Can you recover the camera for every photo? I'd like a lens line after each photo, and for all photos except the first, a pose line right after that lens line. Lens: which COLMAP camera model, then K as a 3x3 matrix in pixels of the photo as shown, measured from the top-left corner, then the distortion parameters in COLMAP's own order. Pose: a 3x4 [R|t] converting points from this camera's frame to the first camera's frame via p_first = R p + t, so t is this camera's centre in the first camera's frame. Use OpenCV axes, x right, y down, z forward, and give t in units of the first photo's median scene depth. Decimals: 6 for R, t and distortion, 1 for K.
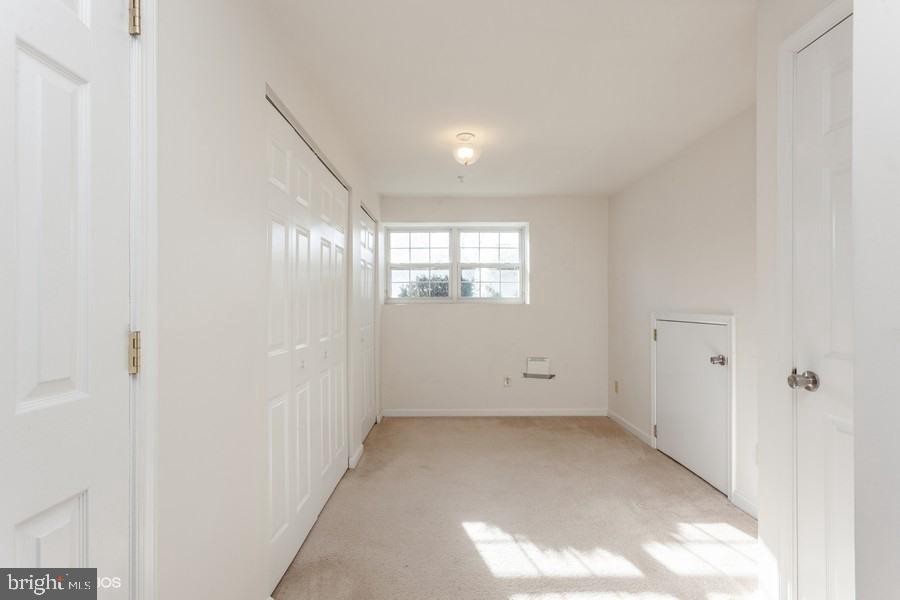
lens RADIAL K [[424.9, 0, 451.6], [0, 424.9, 299.6], [0, 0, 1]] dist [-0.004974, 0.000079]
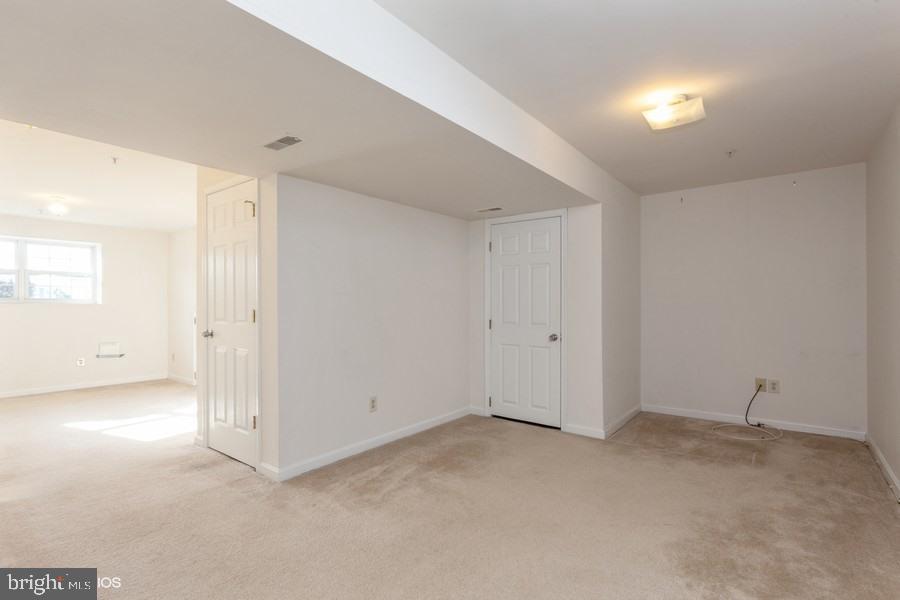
lens RADIAL K [[424.9, 0, 454.9], [0, 424.9, 301.5], [0, 0, 1]] dist [-0.004974, 0.000079]
pose [[0.616740, 0.001696, 0.787165, -0.175583], [-0.000052, 0.999998, -0.002114, 0.006094], [-0.787167, 0.001262, 0.616739, -0.684189]]
